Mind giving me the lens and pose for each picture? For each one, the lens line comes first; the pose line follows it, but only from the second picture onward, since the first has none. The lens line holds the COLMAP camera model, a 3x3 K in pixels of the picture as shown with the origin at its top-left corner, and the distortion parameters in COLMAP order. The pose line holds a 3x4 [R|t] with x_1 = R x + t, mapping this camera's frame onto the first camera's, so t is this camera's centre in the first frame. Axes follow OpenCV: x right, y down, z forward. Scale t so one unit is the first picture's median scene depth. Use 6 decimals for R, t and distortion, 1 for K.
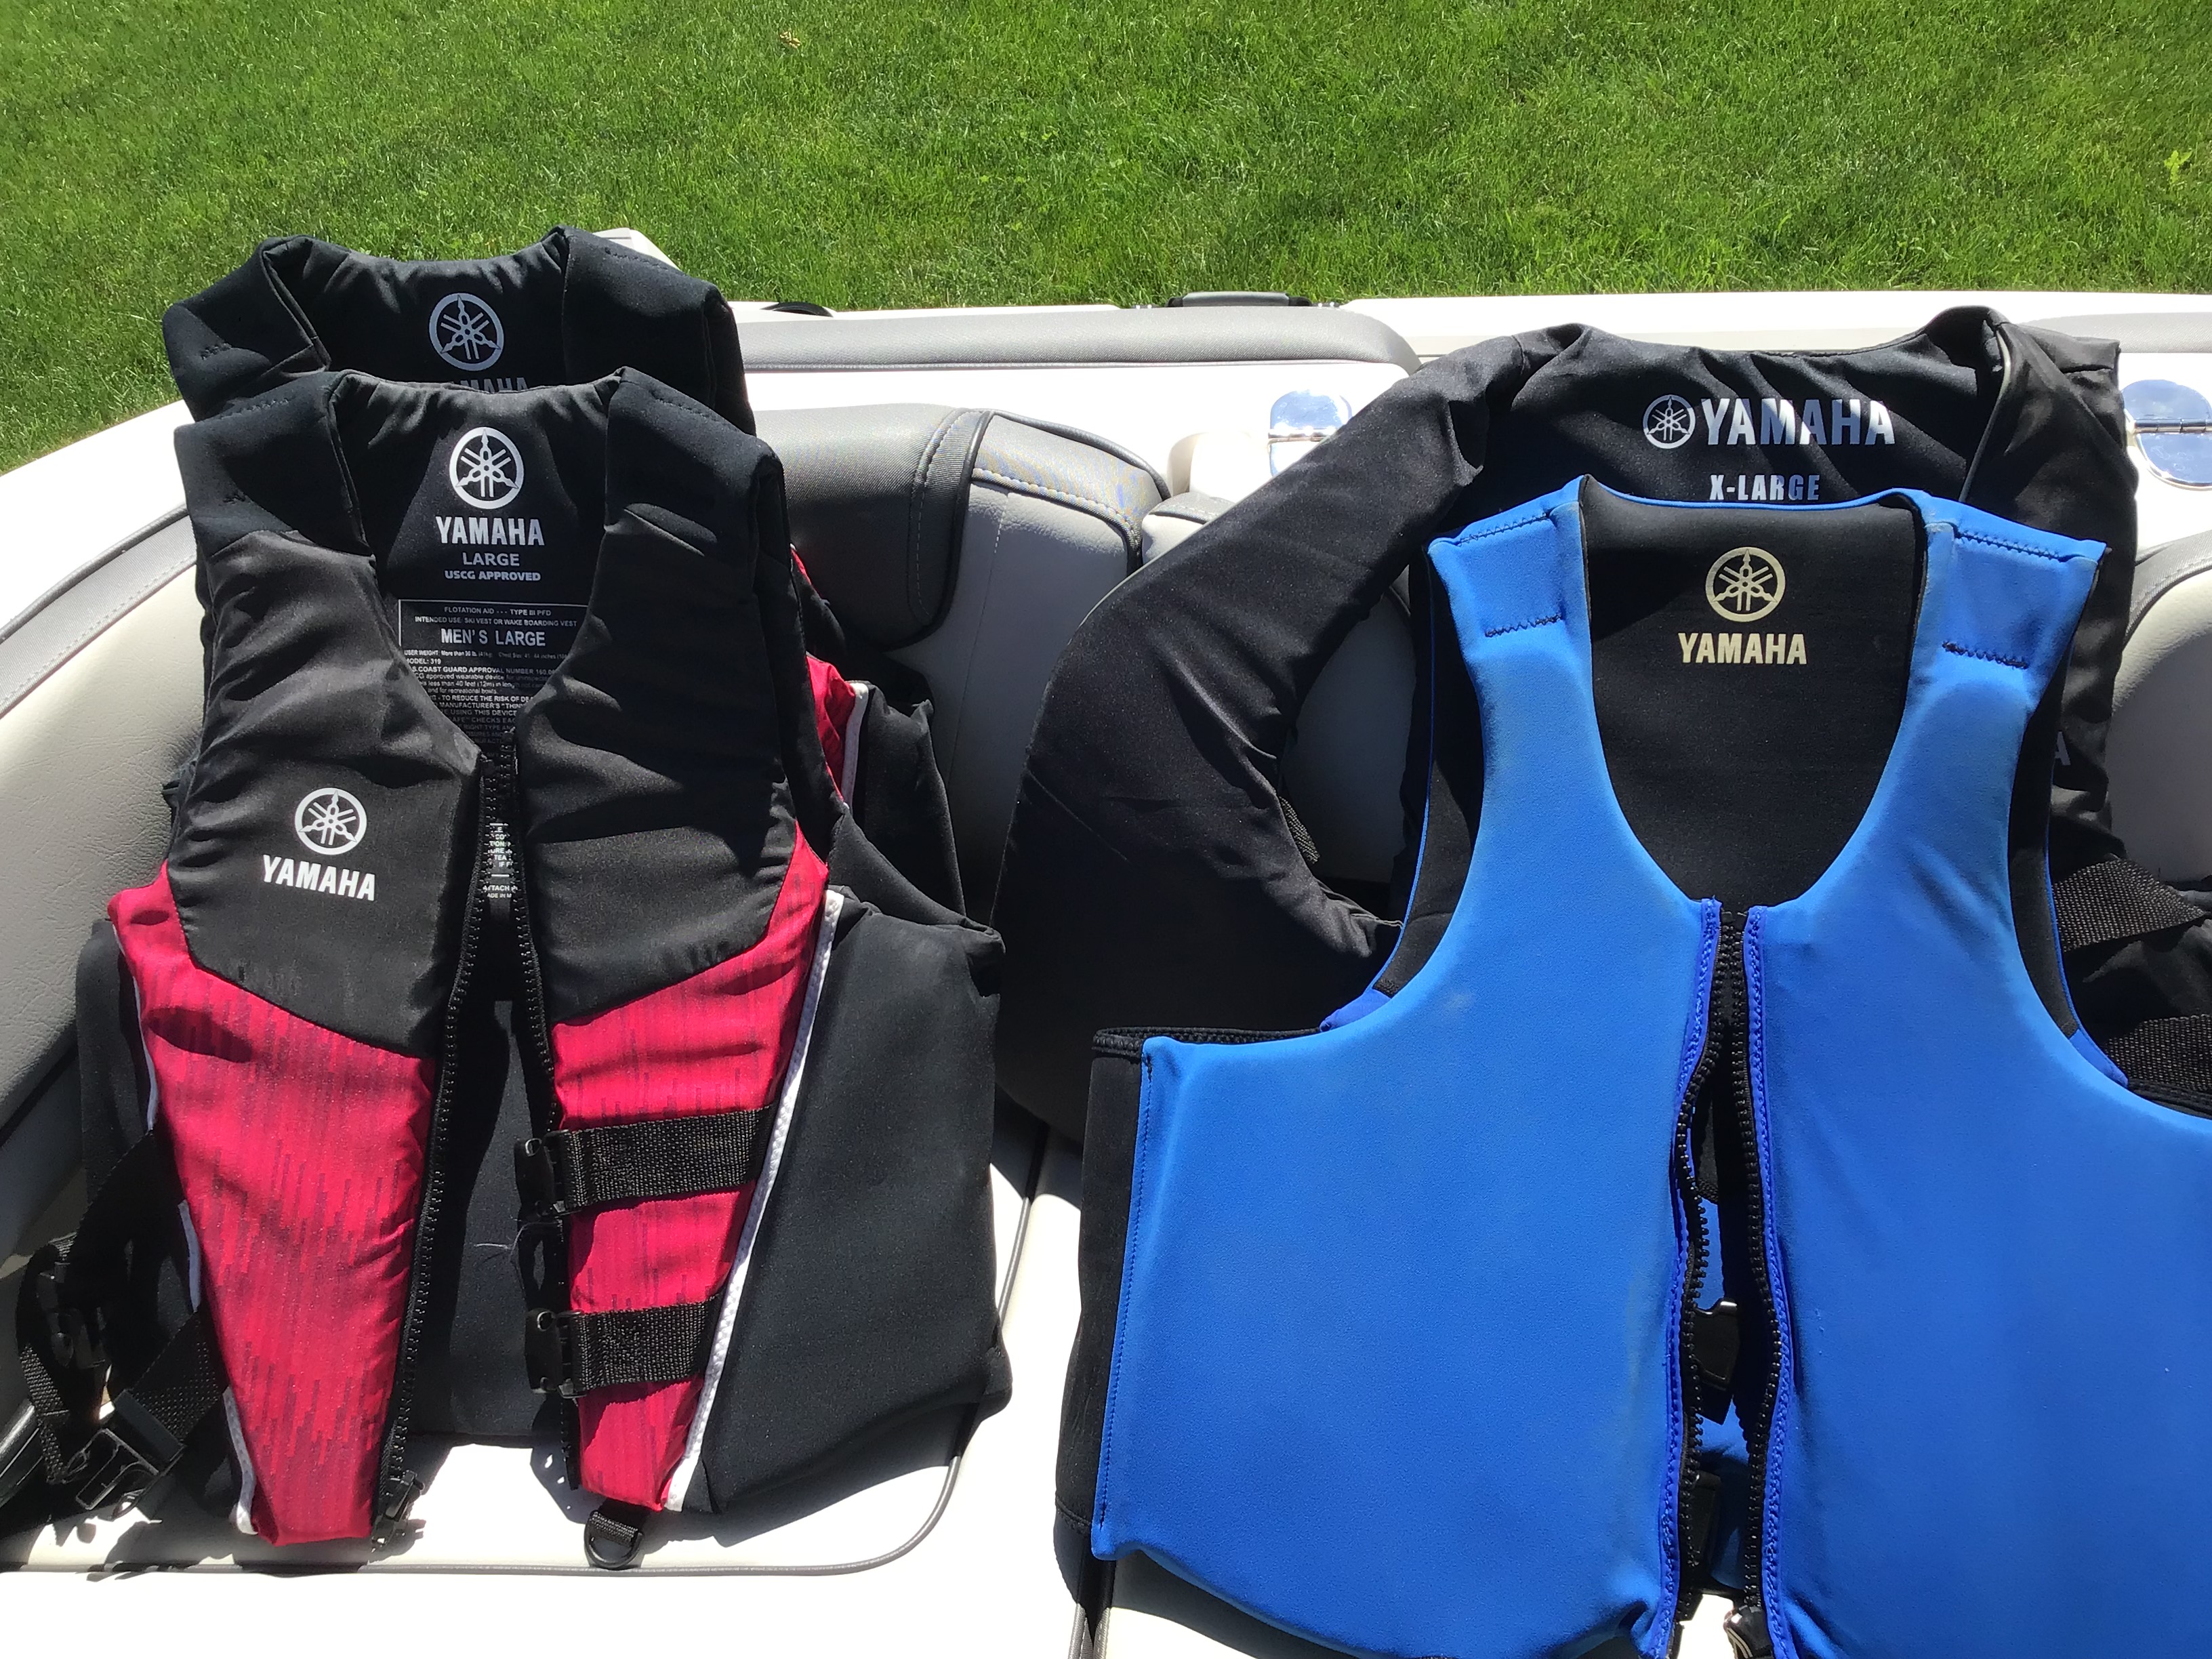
lens RADIAL K [[1989.0, 0, 1106.0], [0, 1989.0, 829.5], [0, 0, 1]] dist [-0.006664, -0.014300]
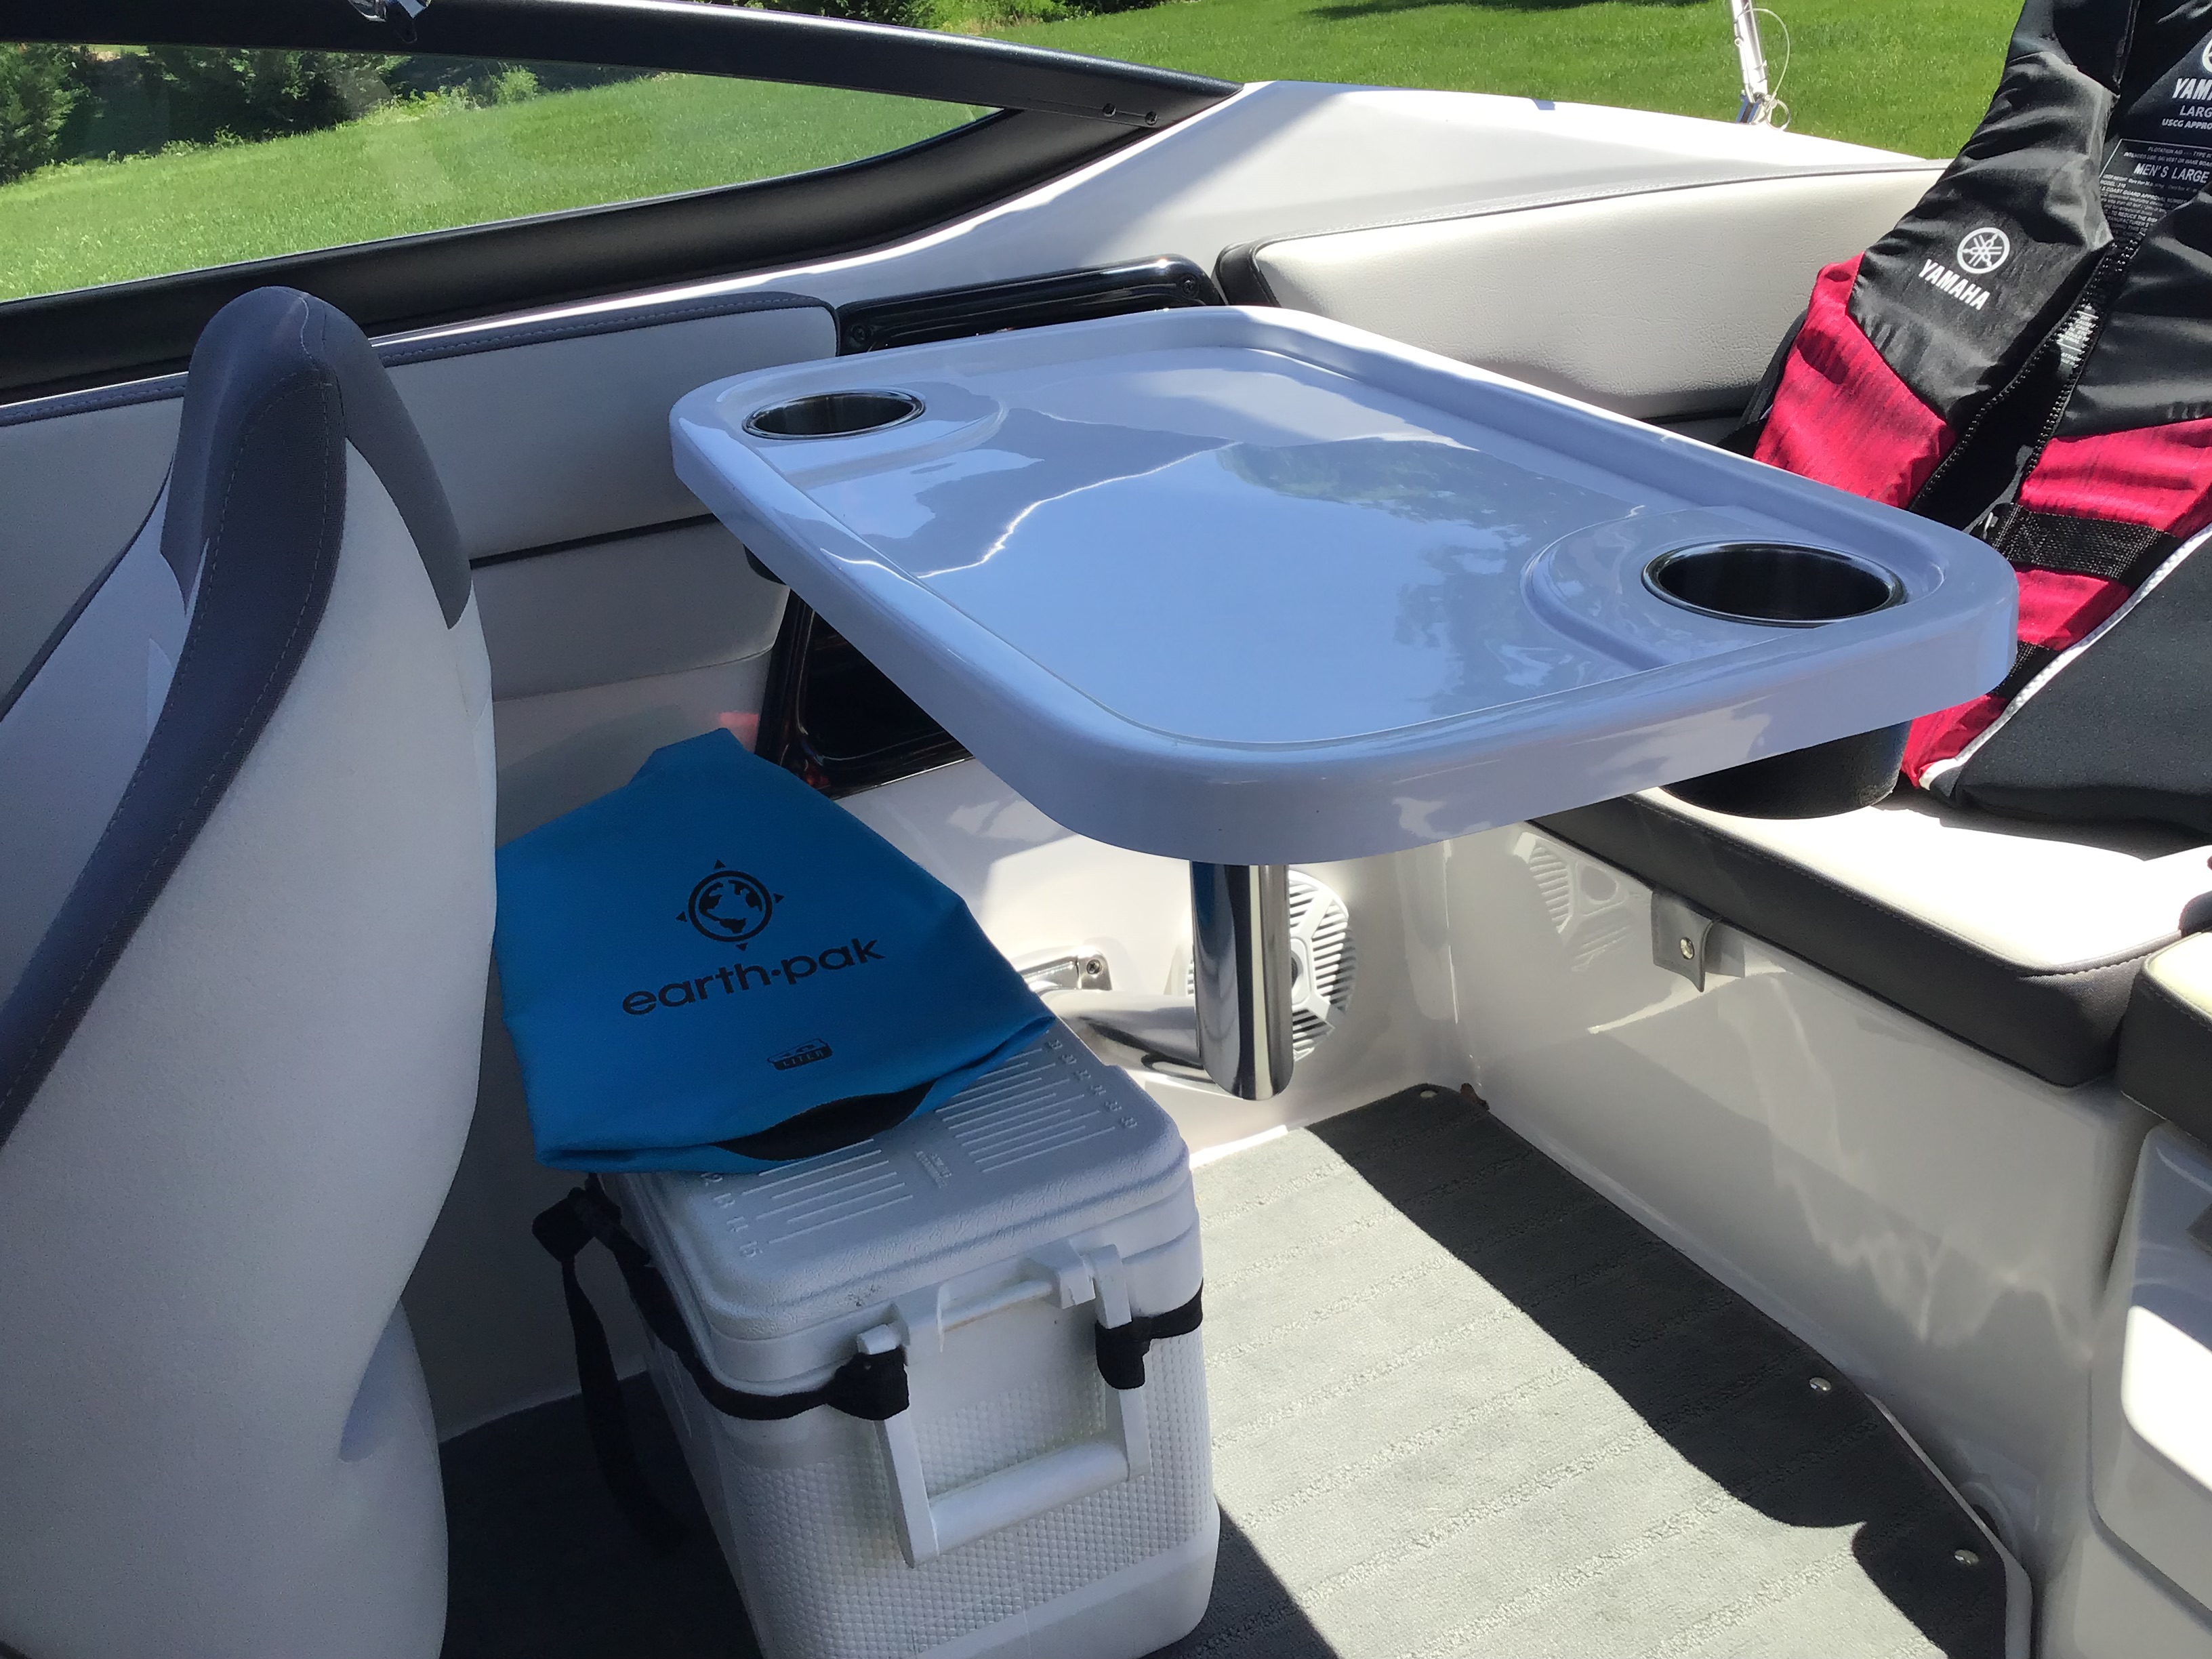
lens RADIAL K [[1989.0, 0, 1106.0], [0, 1989.0, 829.5], [0, 0, 1]] dist [-0.006664, -0.014300]
pose [[0.536526, 0.393635, -0.746453, 0.457087], [-0.503809, 0.859022, 0.090875, 0.511678], [0.676991, 0.327313, 0.659204, -0.180447]]
